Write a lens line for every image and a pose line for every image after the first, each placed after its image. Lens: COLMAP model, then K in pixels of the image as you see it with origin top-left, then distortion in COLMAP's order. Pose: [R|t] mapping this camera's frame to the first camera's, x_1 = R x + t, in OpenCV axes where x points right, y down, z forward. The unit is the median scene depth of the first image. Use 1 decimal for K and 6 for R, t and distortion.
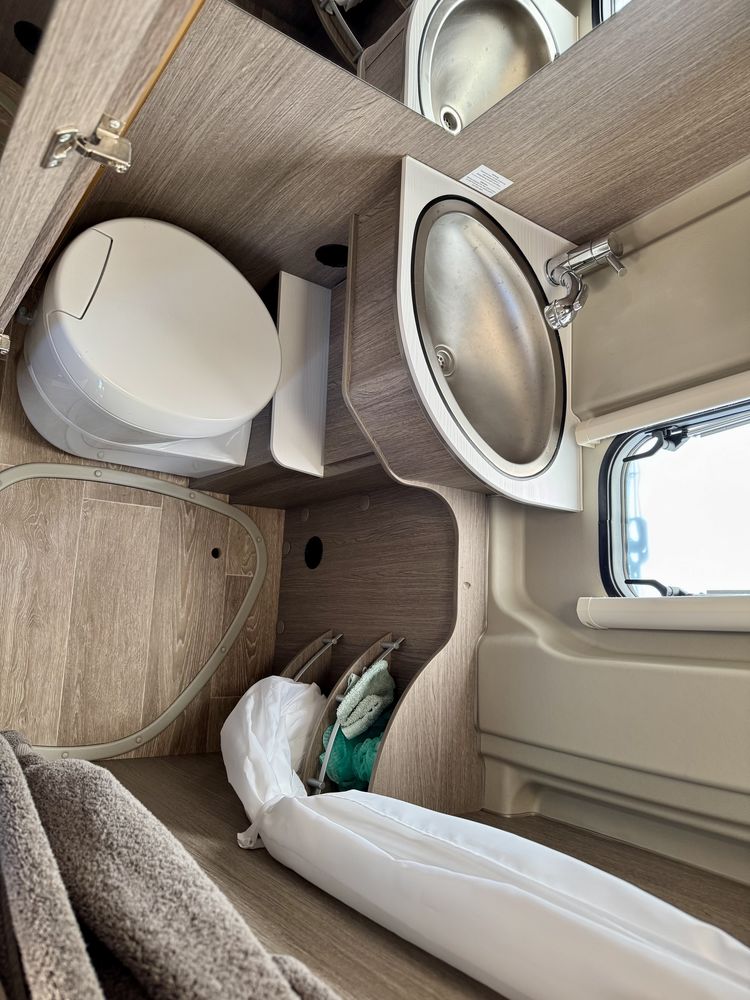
lens RADIAL K [[703.0, 0, 375.0], [0, 703.0, 500.0], [0, 0, 1]] dist [0.084988, -0.124300]
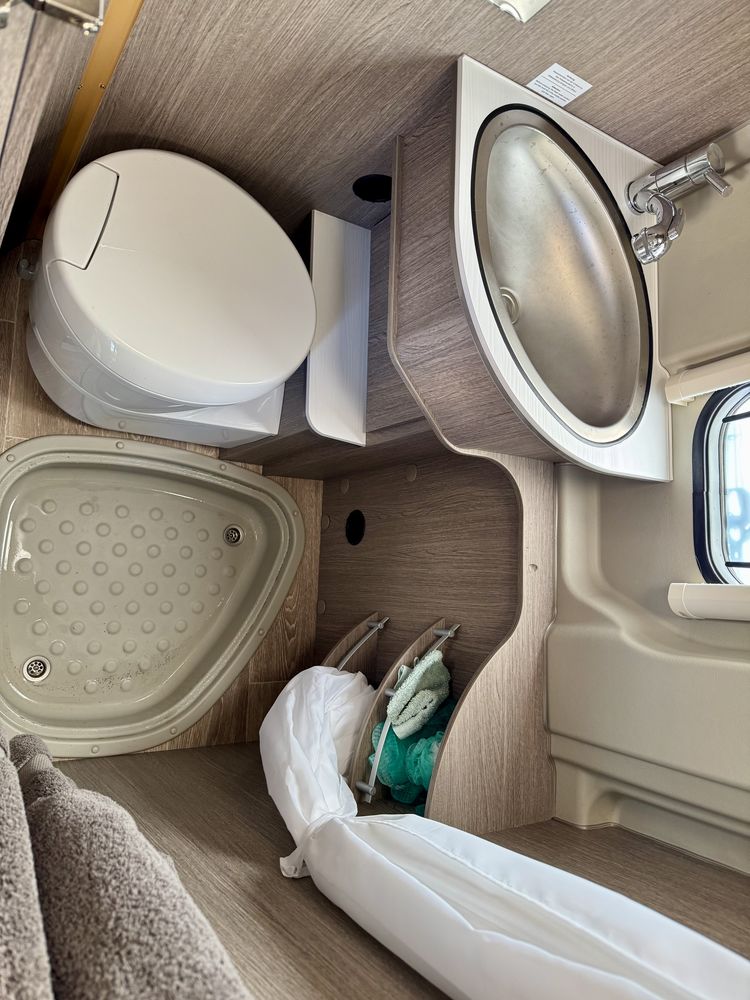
lens RADIAL K [[703.0, 0, 375.0], [0, 703.0, 500.0], [0, 0, 1]] dist [0.084988, -0.124300]
pose [[0.998617, -0.014971, -0.050391, -0.021013], [0.017792, 0.998272, 0.056005, -0.015912], [0.049465, -0.056824, 0.997158, 0.127290]]
